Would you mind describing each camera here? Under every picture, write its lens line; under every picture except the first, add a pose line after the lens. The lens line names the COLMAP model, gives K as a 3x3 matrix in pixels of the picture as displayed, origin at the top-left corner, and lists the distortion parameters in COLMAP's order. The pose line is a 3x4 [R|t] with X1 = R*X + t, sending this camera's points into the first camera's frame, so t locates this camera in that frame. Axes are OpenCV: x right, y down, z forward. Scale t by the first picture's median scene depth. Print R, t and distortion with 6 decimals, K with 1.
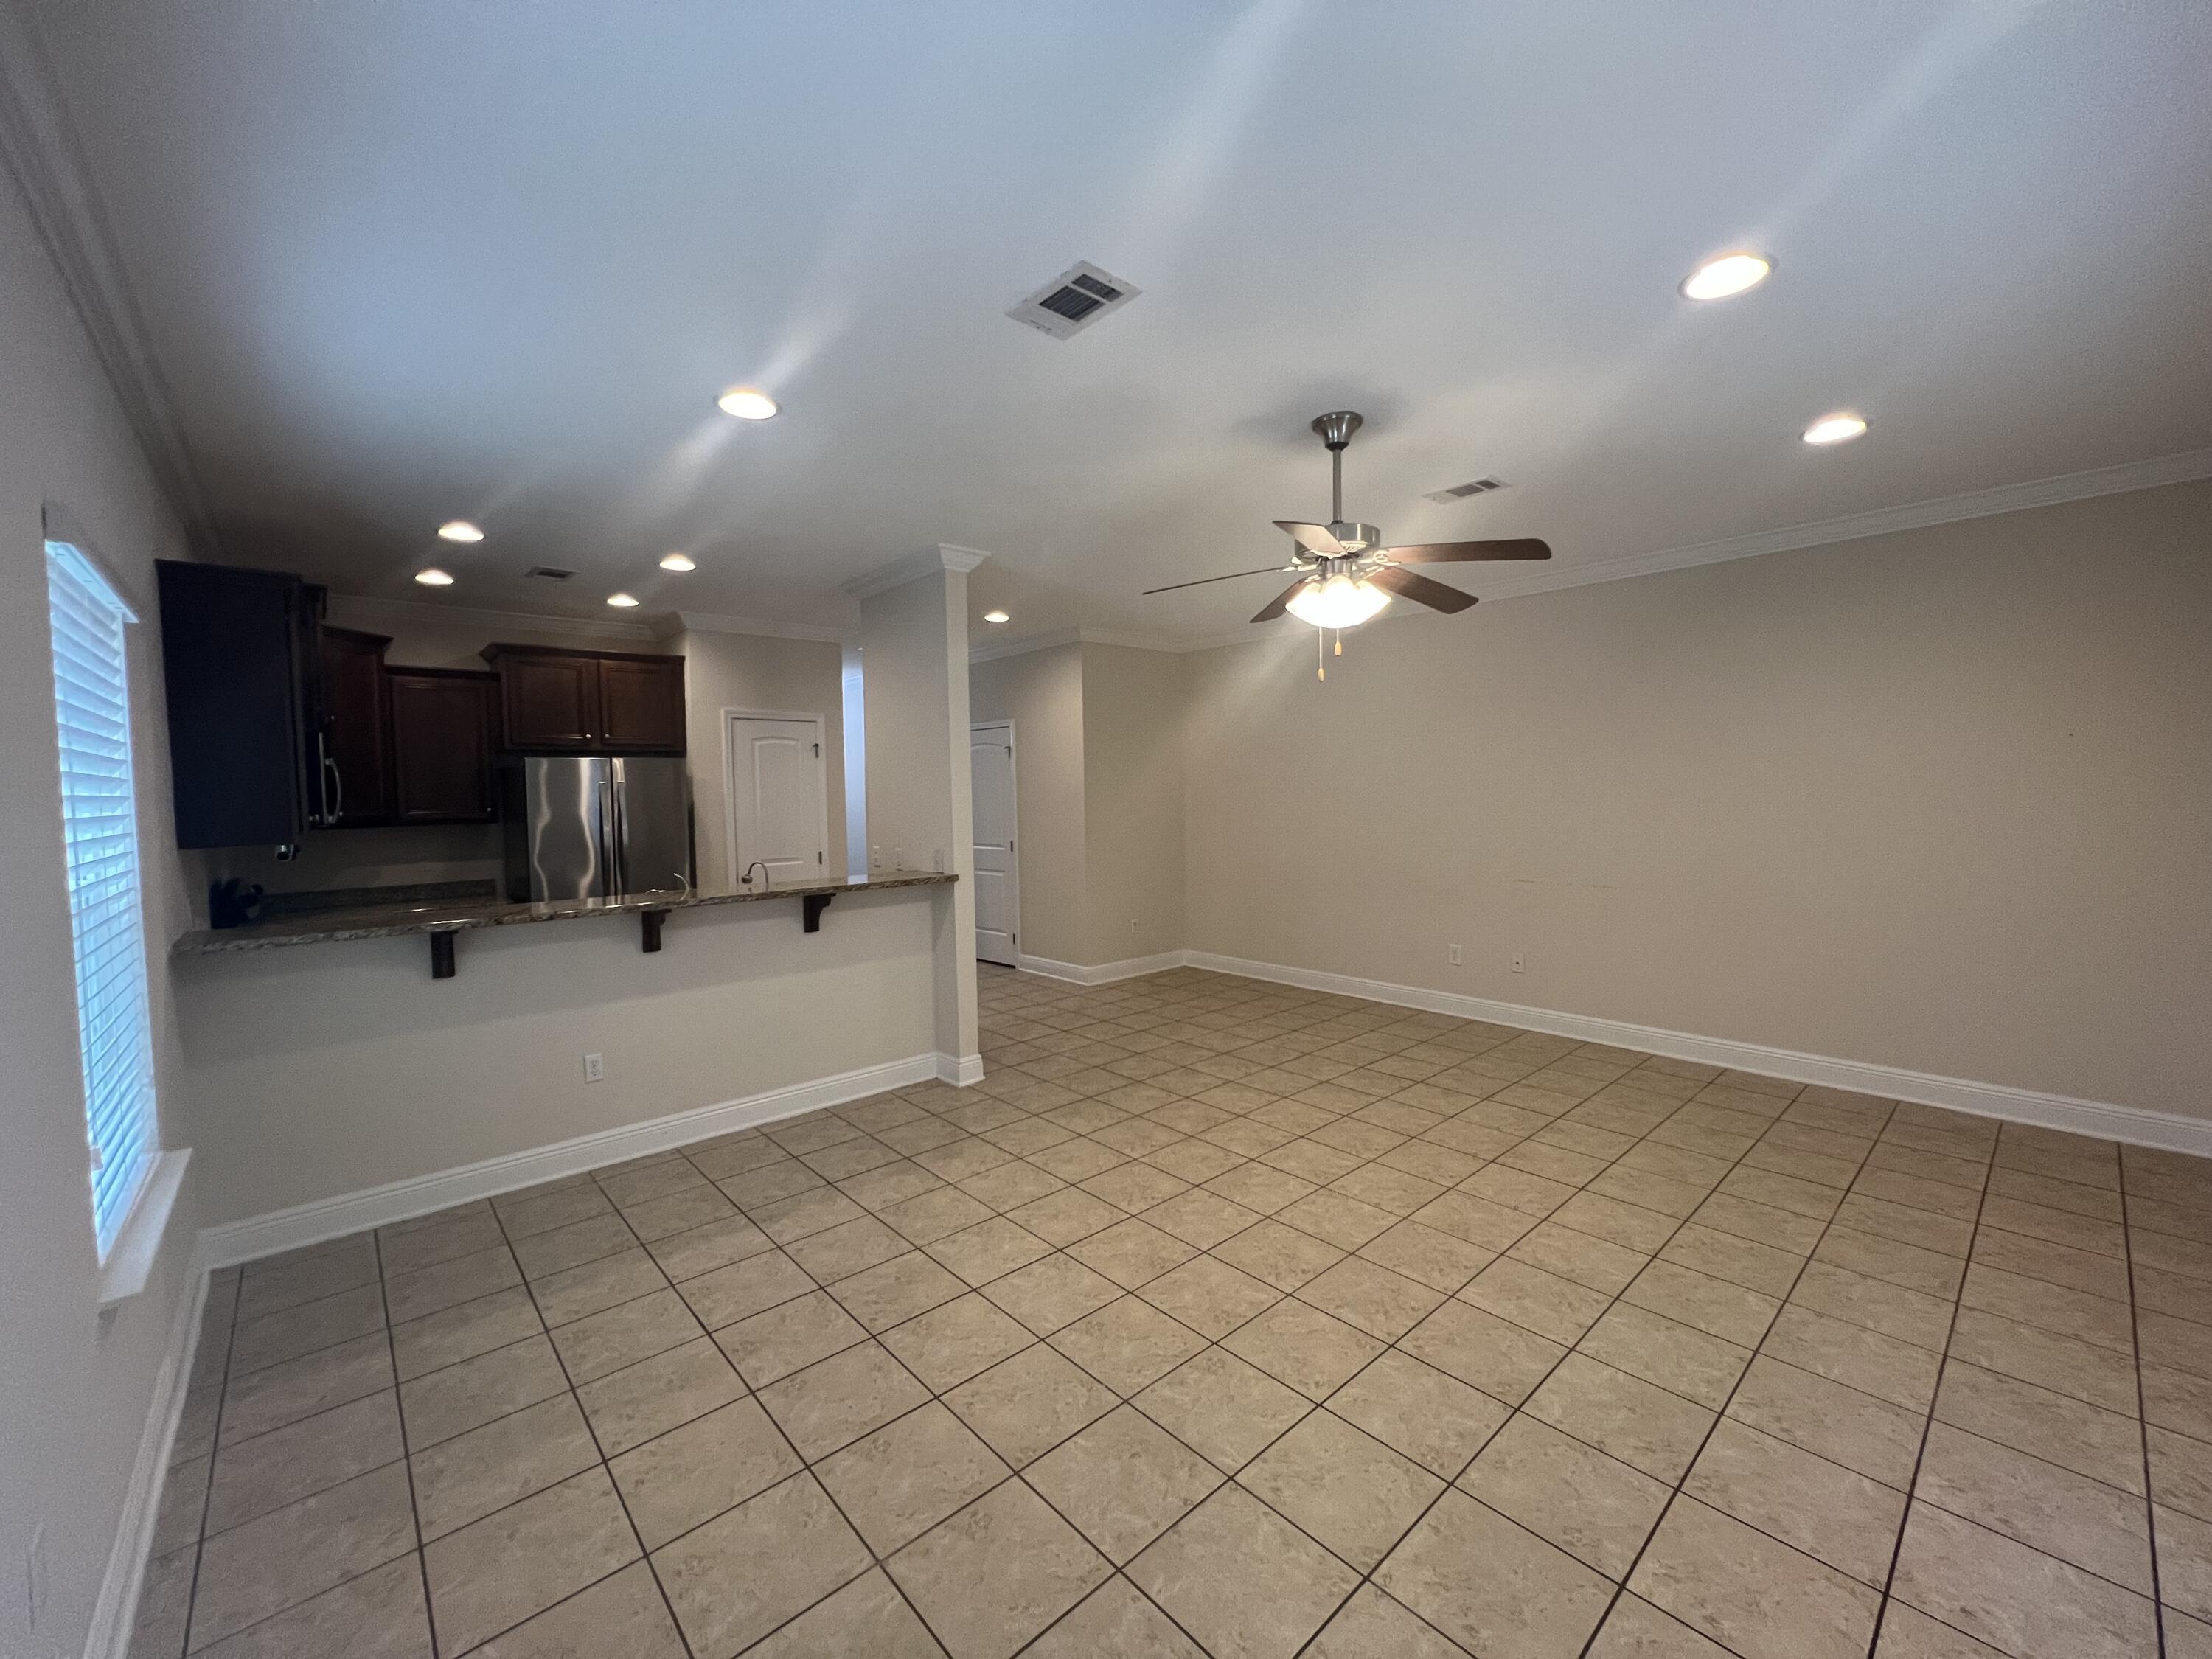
lens RADIAL K [[882.0, 0, 1092.3], [0, 882.0, 836.4], [0, 0, 1]] dist [-0.003446, 0.000565]
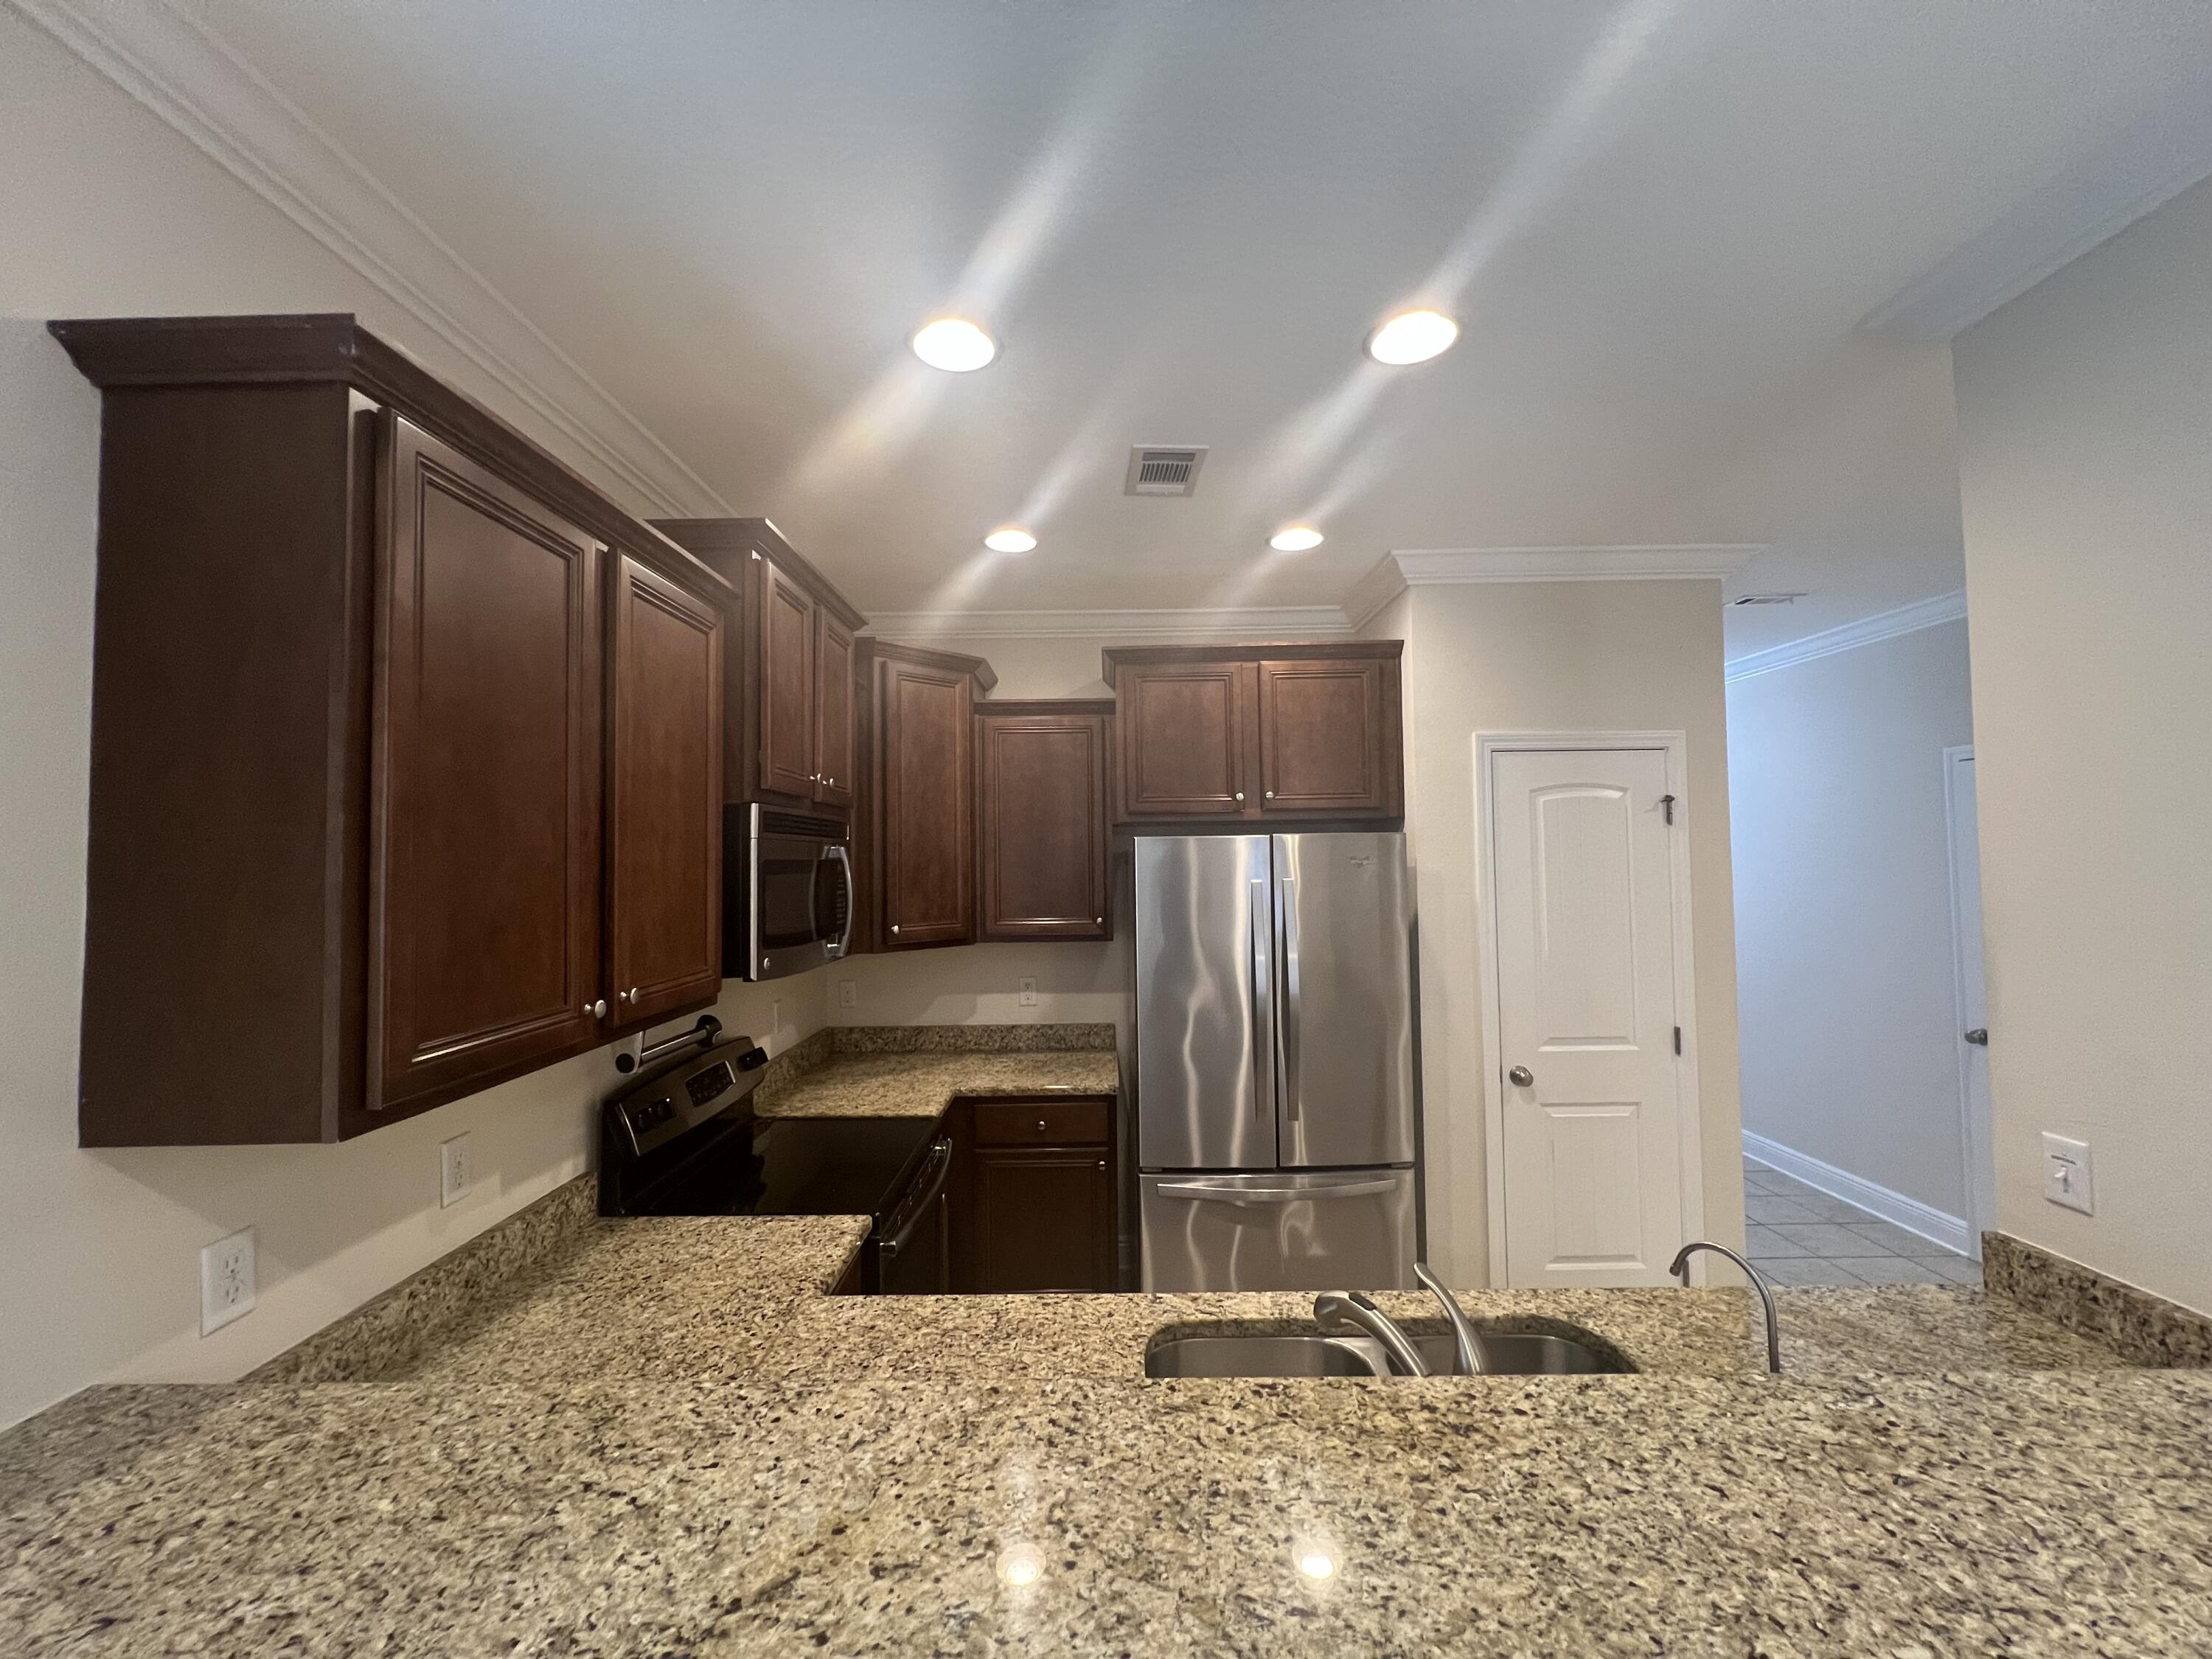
lens RADIAL K [[882.0, 0, 1108.0], [0, 882.0, 830.7], [0, 0, 1]] dist [-0.003446, 0.000565]
pose [[0.737350, -0.014866, -0.675348, -0.330552], [-0.037175, 0.997350, -0.062541, -0.069916], [0.674488, 0.071220, 0.734843, 0.694342]]
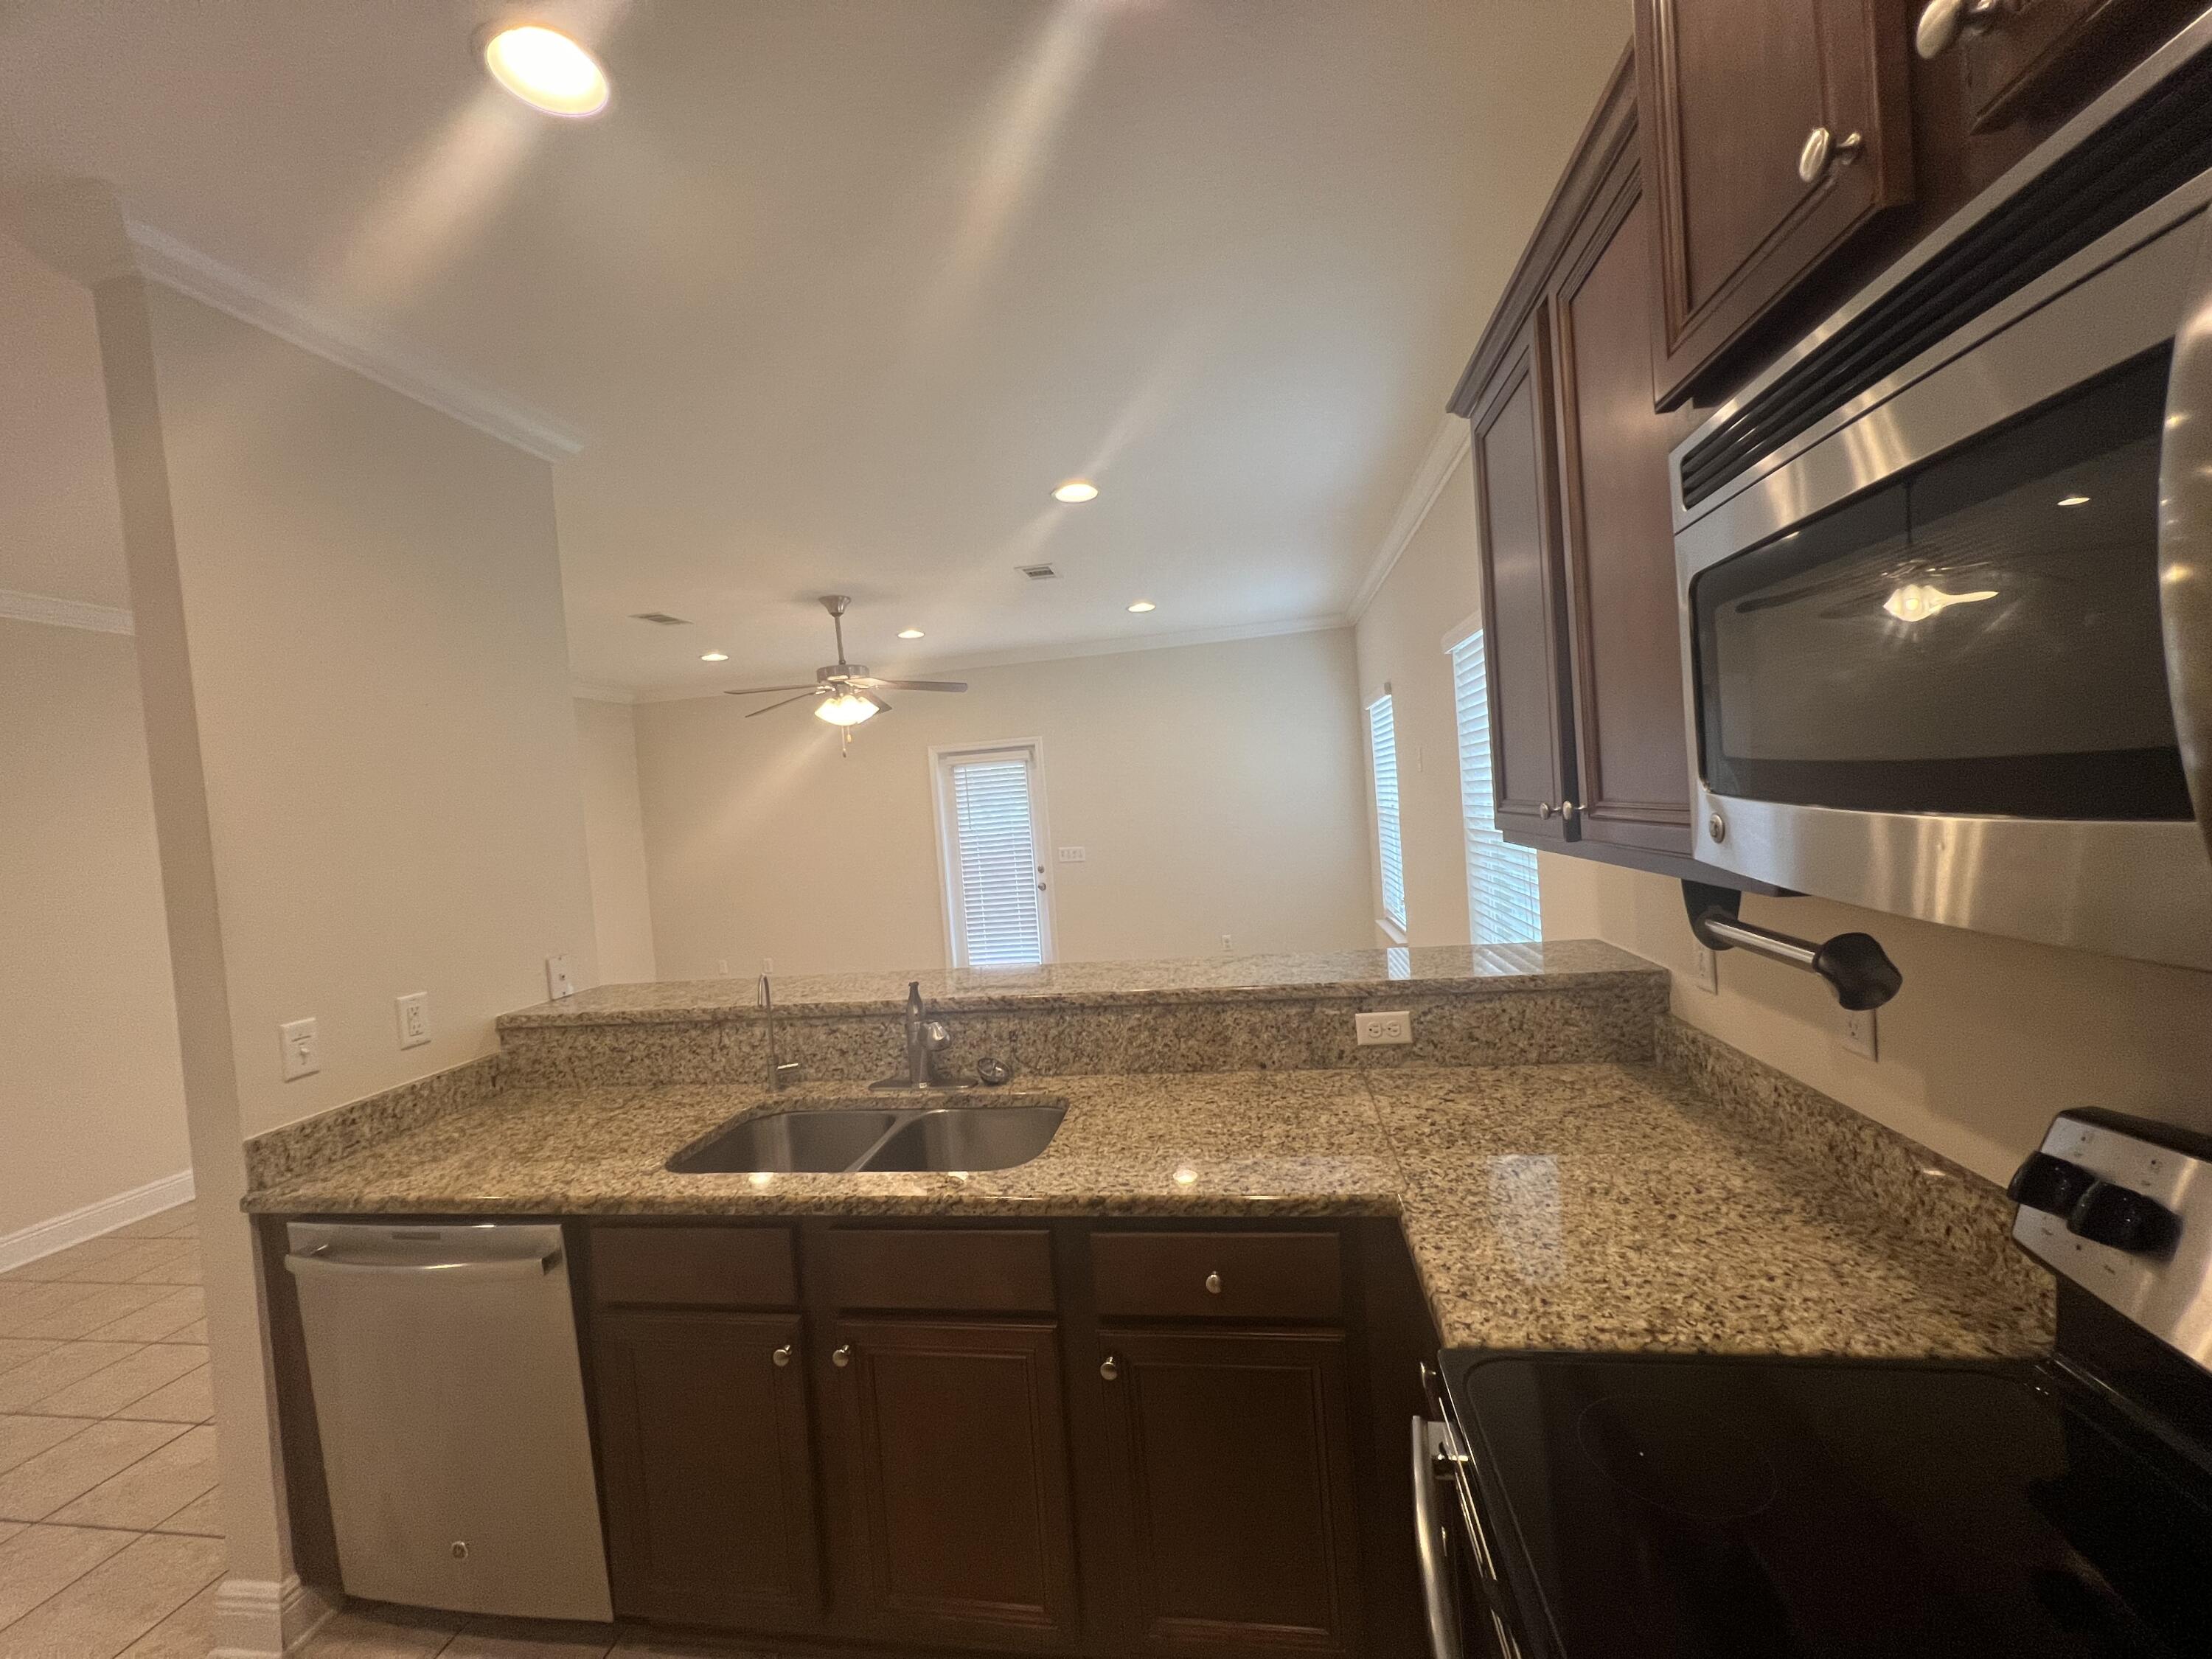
lens RADIAL K [[882.0, 0, 1107.5], [0, 882.0, 806.2], [0, 0, 1]] dist [-0.003446, 0.000565]
pose [[-0.614183, 0.060677, 0.786828, -0.869024], [0.130739, 0.991086, 0.025624, -0.047692], [-0.778259, 0.118607, -0.616641, 1.155569]]
